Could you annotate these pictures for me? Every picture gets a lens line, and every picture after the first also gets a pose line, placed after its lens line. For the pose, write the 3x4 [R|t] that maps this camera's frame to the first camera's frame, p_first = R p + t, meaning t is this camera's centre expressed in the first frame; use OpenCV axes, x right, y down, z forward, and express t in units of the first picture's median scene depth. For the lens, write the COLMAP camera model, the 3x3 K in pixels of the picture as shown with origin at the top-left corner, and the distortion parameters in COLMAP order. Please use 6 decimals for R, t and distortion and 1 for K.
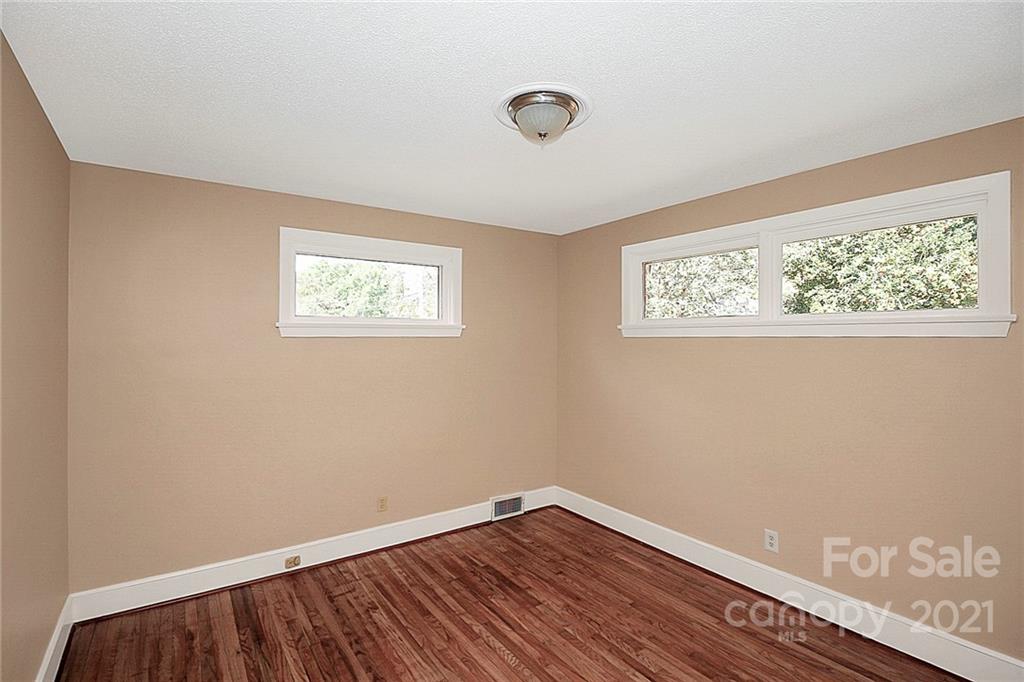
lens RADIAL K [[490.0, 0, 510.2], [0, 490.0, 339.2], [0, 0, 1]] dist [0.021165, -0.023497]
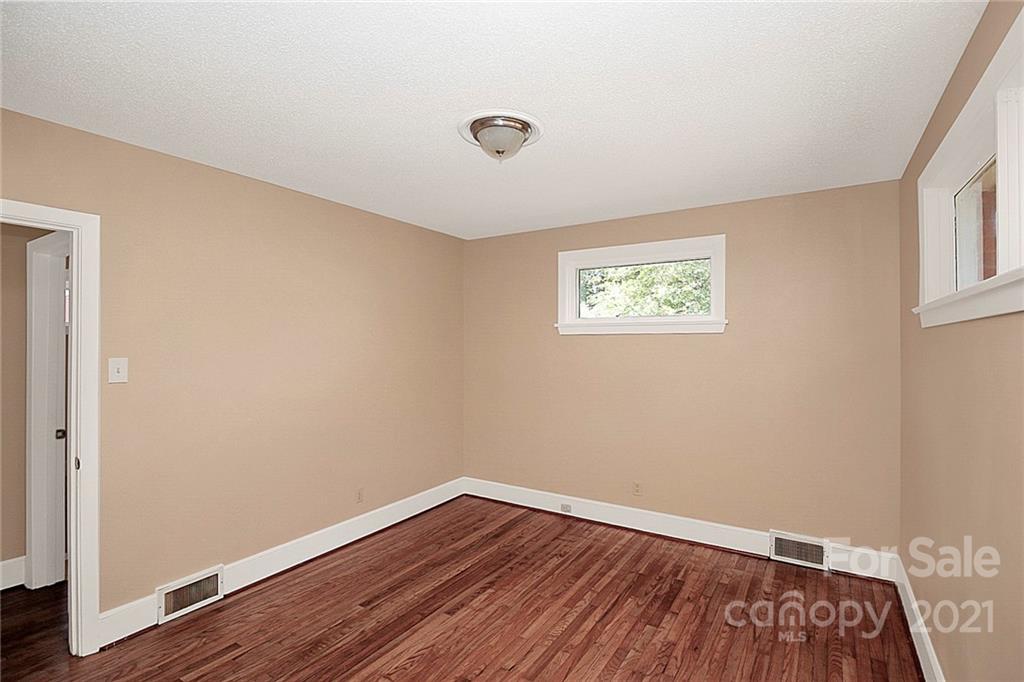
lens RADIAL K [[490.0, 0, 510.2], [0, 490.0, 339.2], [0, 0, 1]] dist [0.021165, -0.023497]
pose [[0.385502, -0.010702, -0.922645, 0.753072], [-0.002816, 0.999914, -0.012775, 0.025114], [0.922703, 0.007523, 0.385439, 0.385689]]
